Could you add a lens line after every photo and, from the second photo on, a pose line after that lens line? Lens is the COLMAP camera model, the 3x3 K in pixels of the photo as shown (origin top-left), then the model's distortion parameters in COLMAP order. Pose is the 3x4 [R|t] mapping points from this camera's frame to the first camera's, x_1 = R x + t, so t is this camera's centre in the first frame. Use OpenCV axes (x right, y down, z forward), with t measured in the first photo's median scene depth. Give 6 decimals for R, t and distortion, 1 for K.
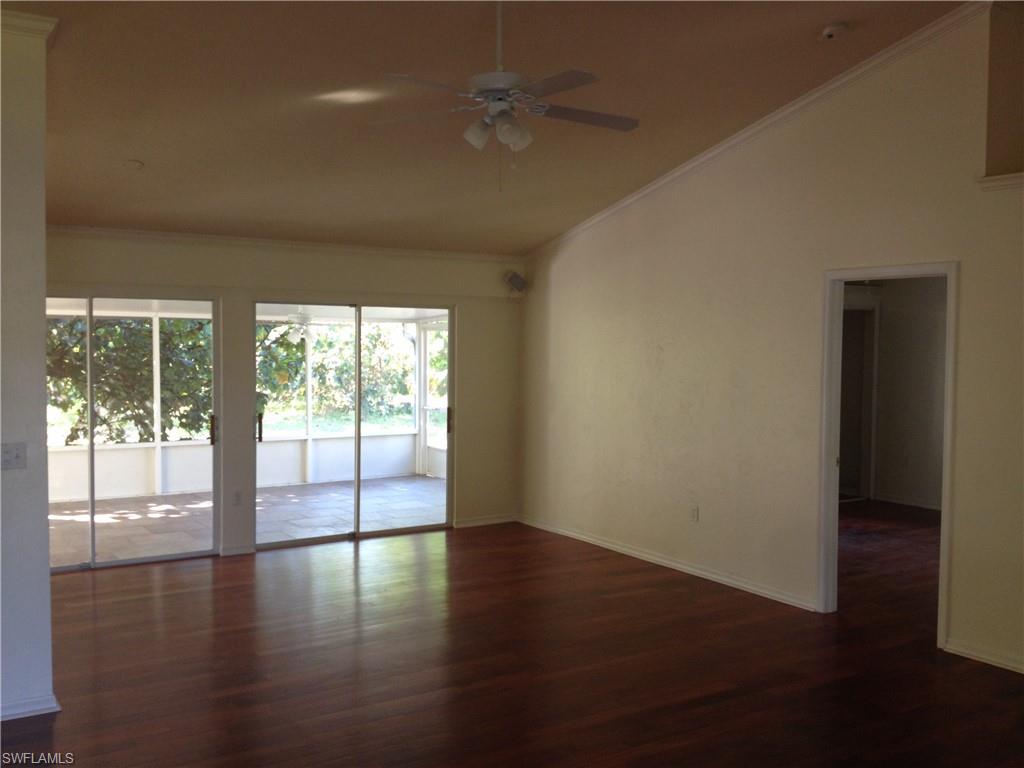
lens RADIAL K [[1005.9, 0, 512.0], [0, 1005.9, 384.0], [0, 0, 1]] dist [0.243565, -0.666020]
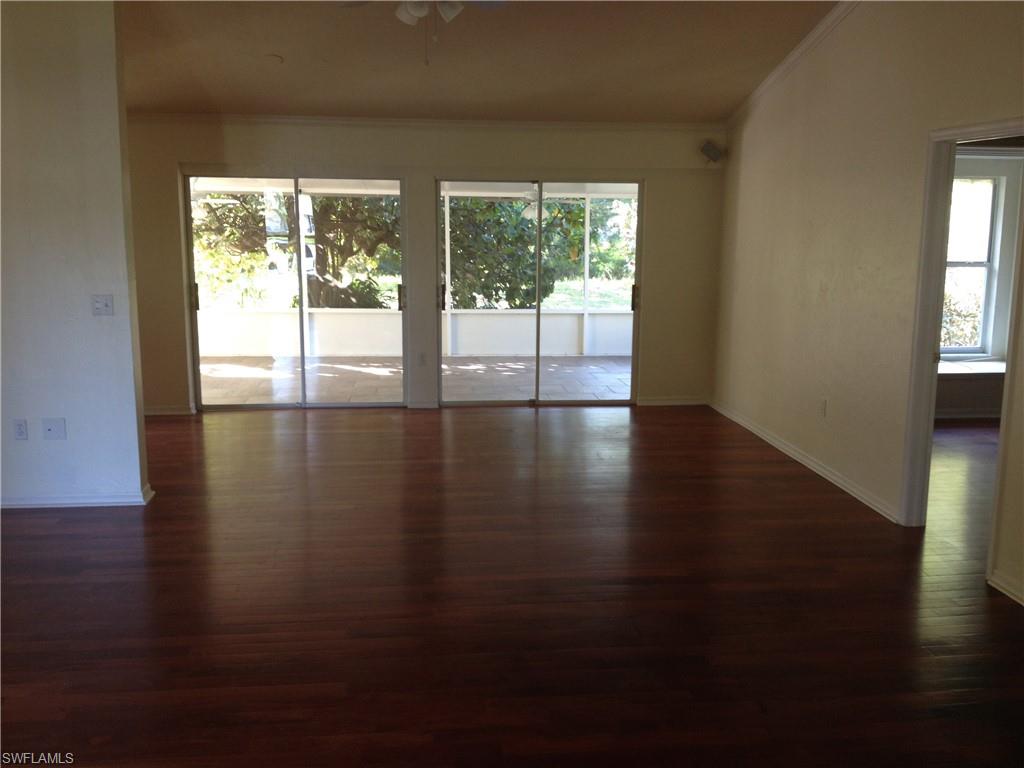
lens RADIAL K [[1005.9, 0, 512.0], [0, 1005.9, 384.0], [0, 0, 1]] dist [0.243565, -0.666020]
pose [[0.890049, 0.076079, -0.449472, 0.282743], [-0.022349, 0.992072, 0.123667, -0.000611], [0.455317, -0.100024, 0.884693, 0.052797]]
